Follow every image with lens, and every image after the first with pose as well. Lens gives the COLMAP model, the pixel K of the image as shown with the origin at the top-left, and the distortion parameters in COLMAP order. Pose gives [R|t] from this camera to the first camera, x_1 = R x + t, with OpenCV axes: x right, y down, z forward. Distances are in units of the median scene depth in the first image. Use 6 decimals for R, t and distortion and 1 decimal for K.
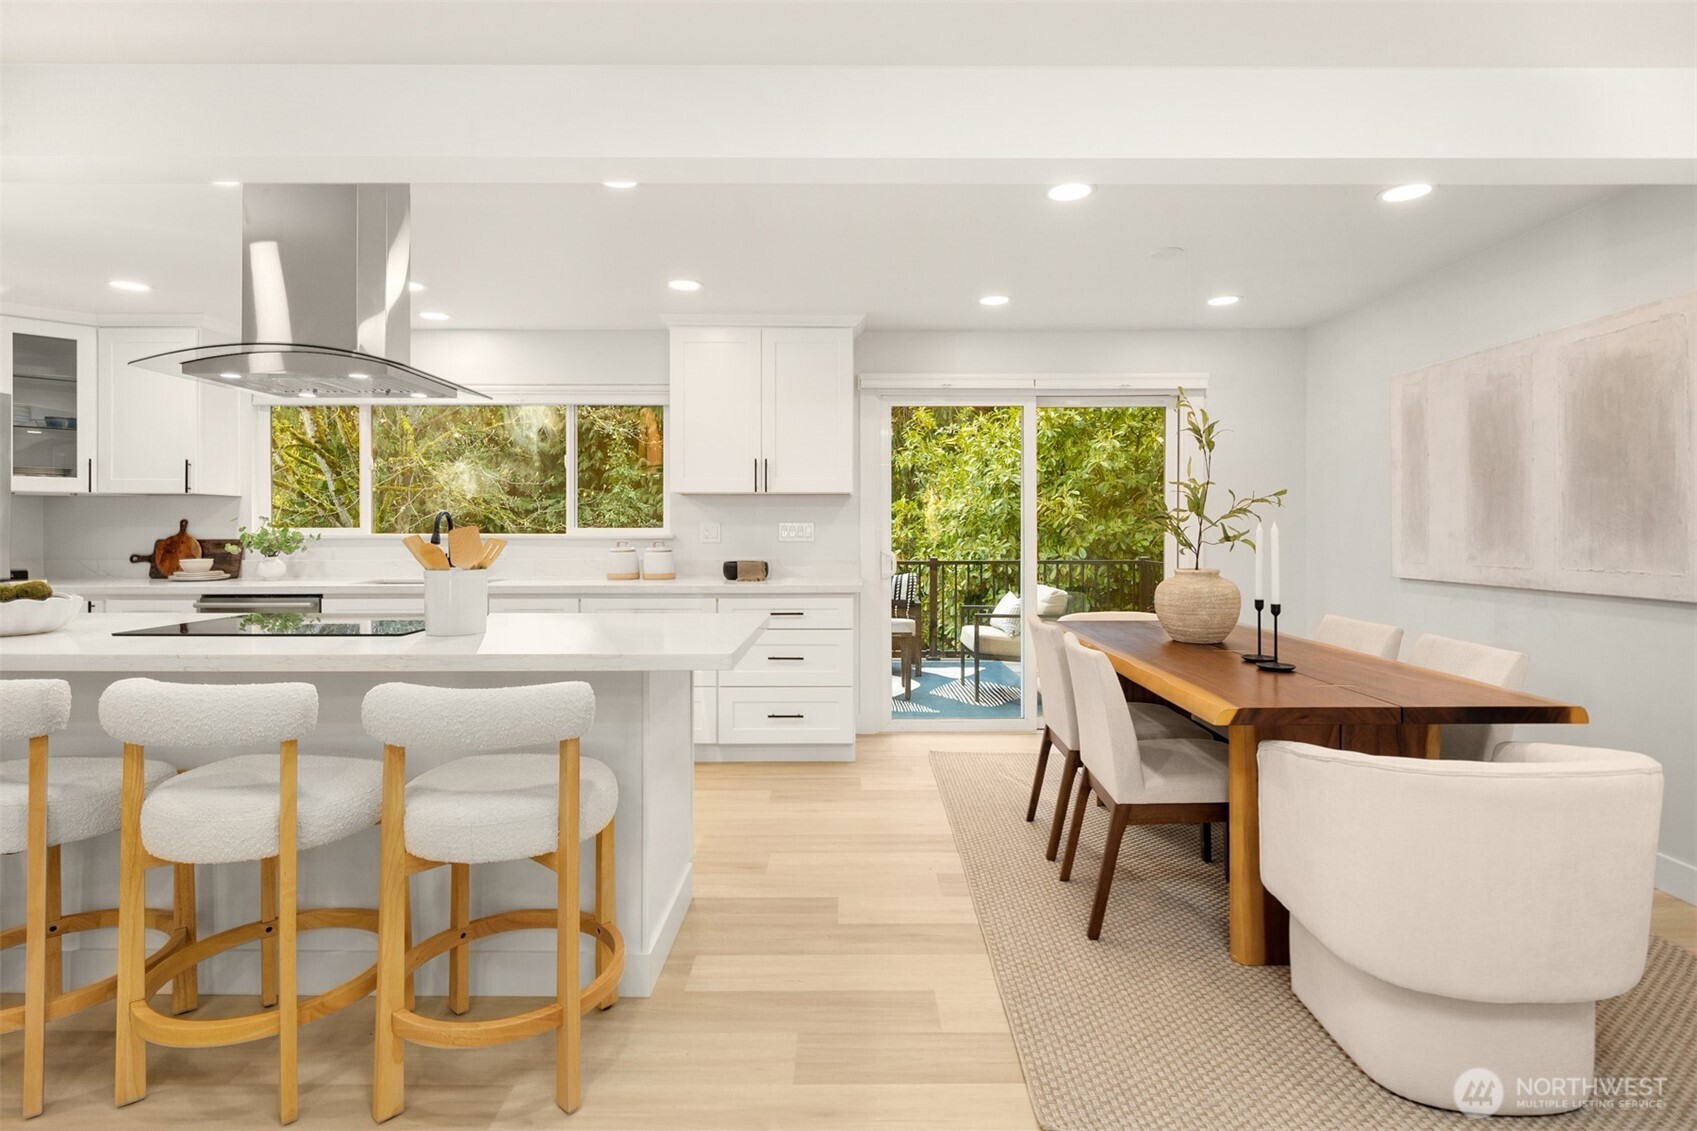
lens RADIAL K [[829.4, 0, 843.3], [0, 829.4, 538.6], [0, 0, 1]] dist [0.001778, -0.000260]
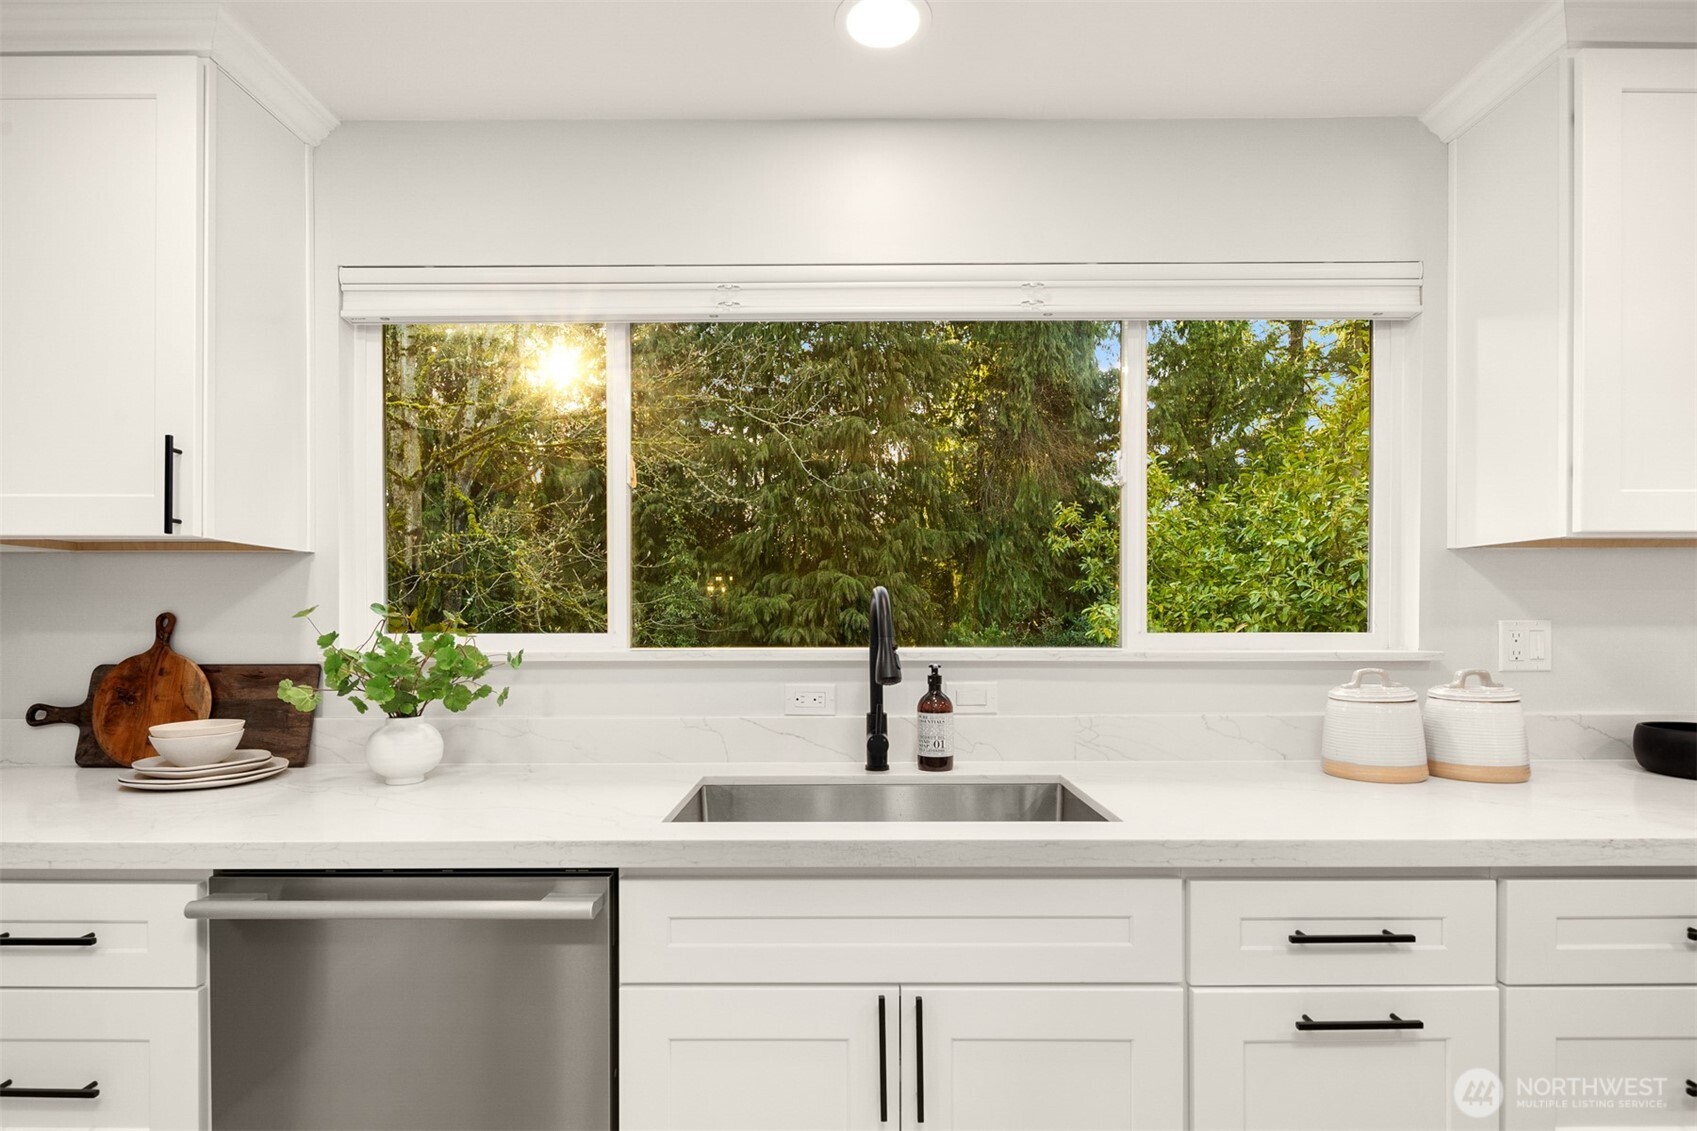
lens RADIAL K [[819.9, 0, 836.3], [0, 819.9, 628.1], [0, 0, 1]] dist [-0.001039, -0.000541]
pose [[0.999981, -0.001212, -0.006110, -0.493172], [0.001177, 0.999983, -0.005684, -0.013796], [0.006117, 0.005677, 0.999965, 0.637494]]
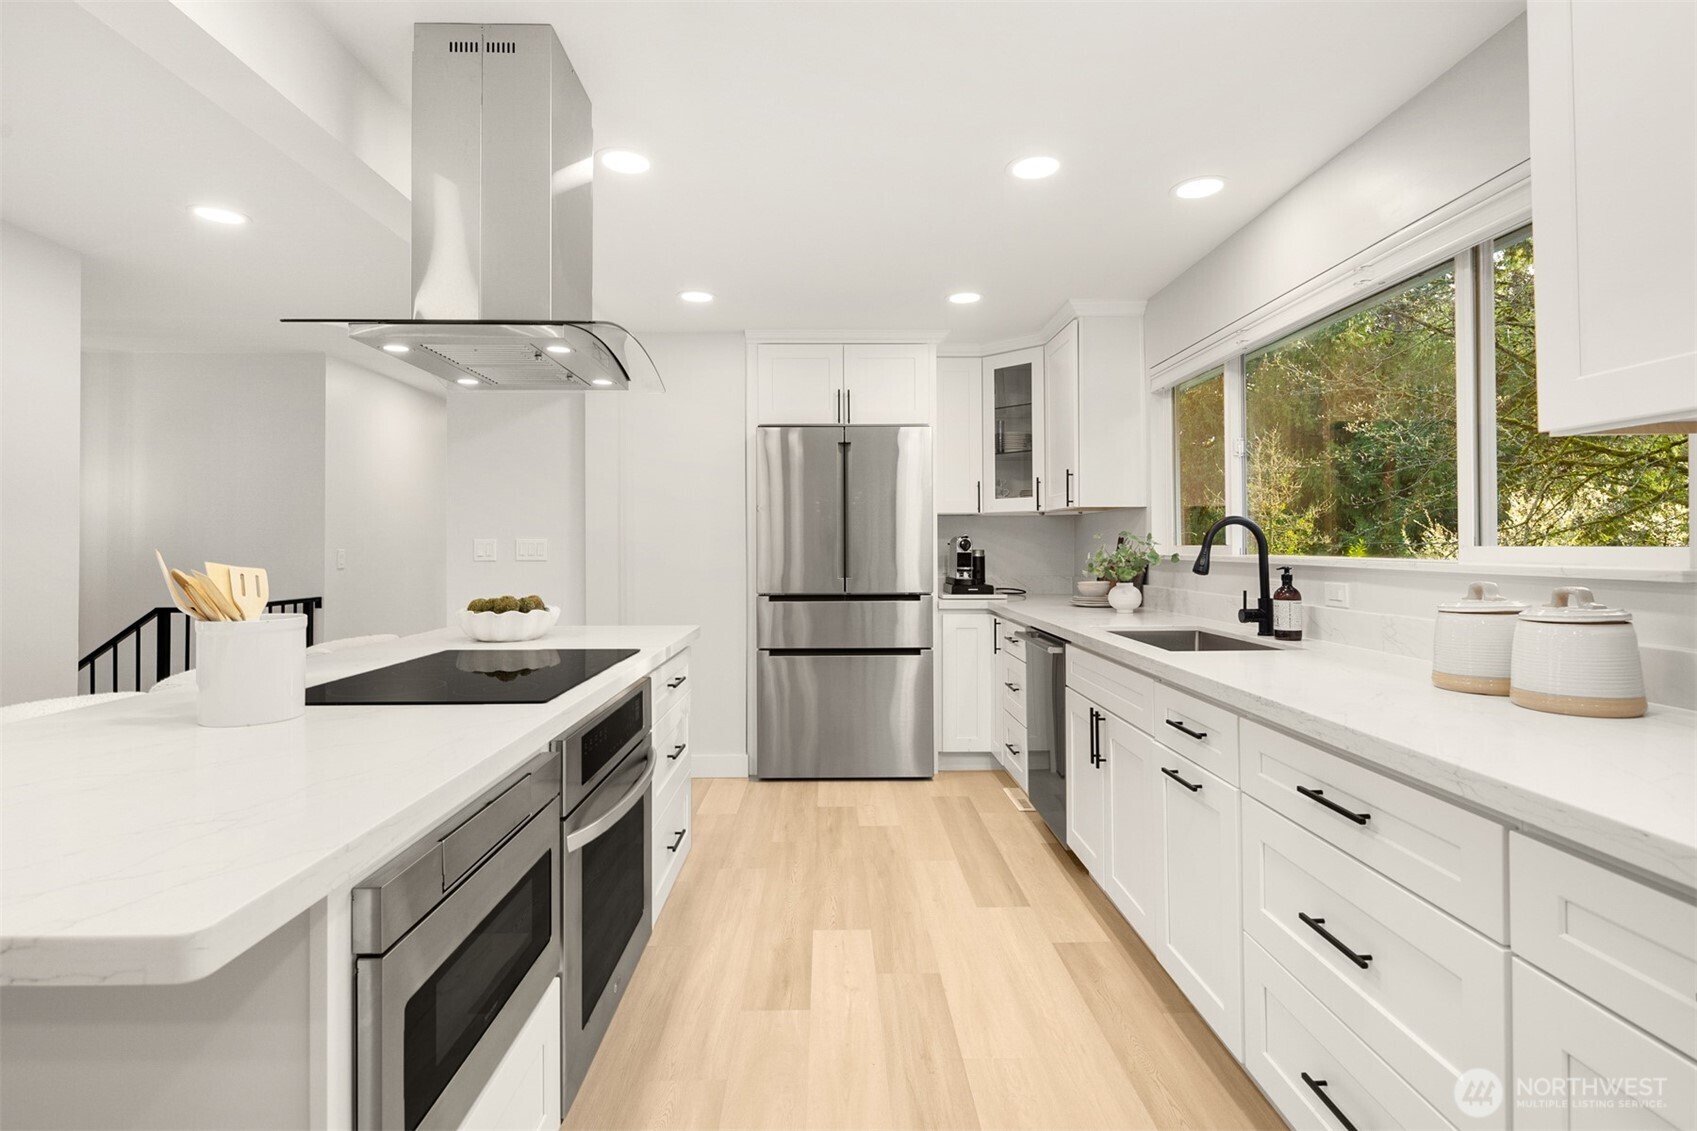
lens RADIAL K [[829.4, 0, 843.3], [0, 829.4, 538.6], [0, 0, 1]] dist [0.001778, -0.000260]
pose [[0.008007, -0.007671, -0.999939, 0.092376], [-0.006832, 0.999947, -0.007725, -0.011571], [0.999945, 0.006893, 0.007954, 0.715385]]
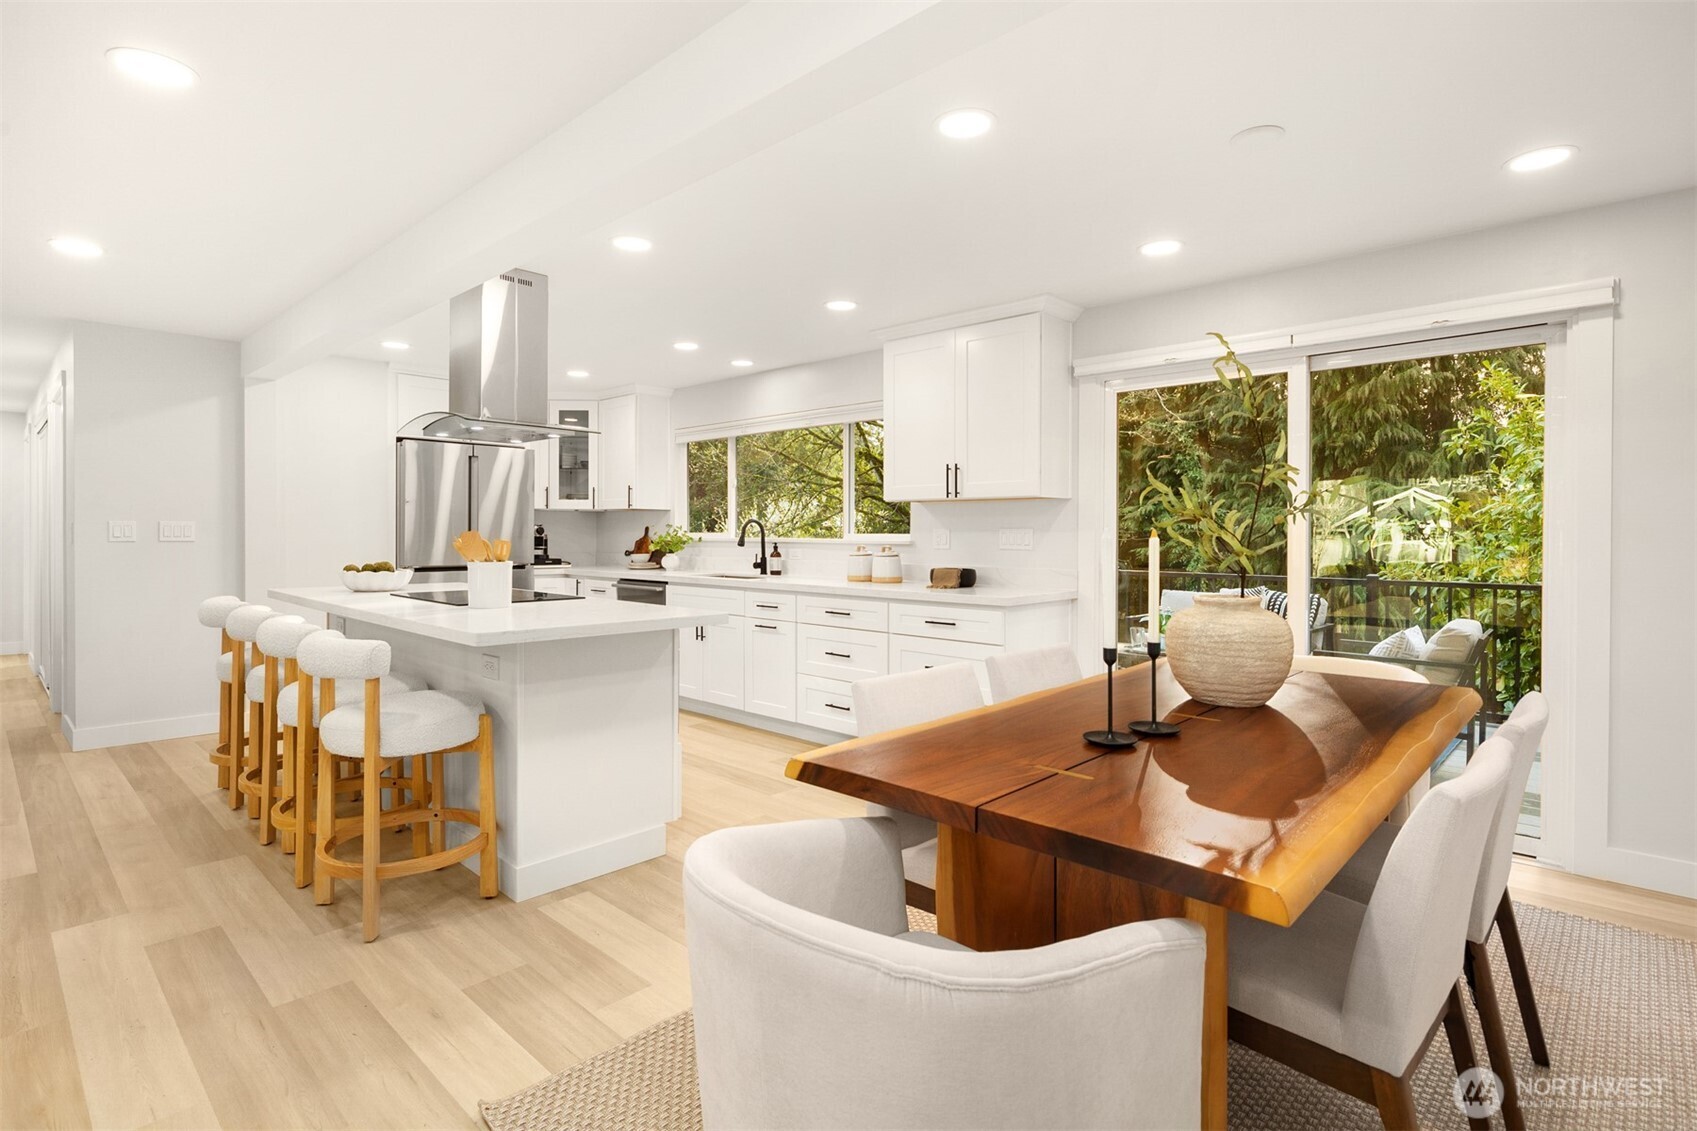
lens RADIAL K [[829.4, 0, 843.3], [0, 829.4, 538.6], [0, 0, 1]] dist [0.001778, -0.000260]
pose [[0.721420, 0.008170, -0.692449, 0.467416], [-0.013320, 0.999909, -0.002080, -0.003752], [0.692369, 0.010724, 0.721464, 0.198933]]
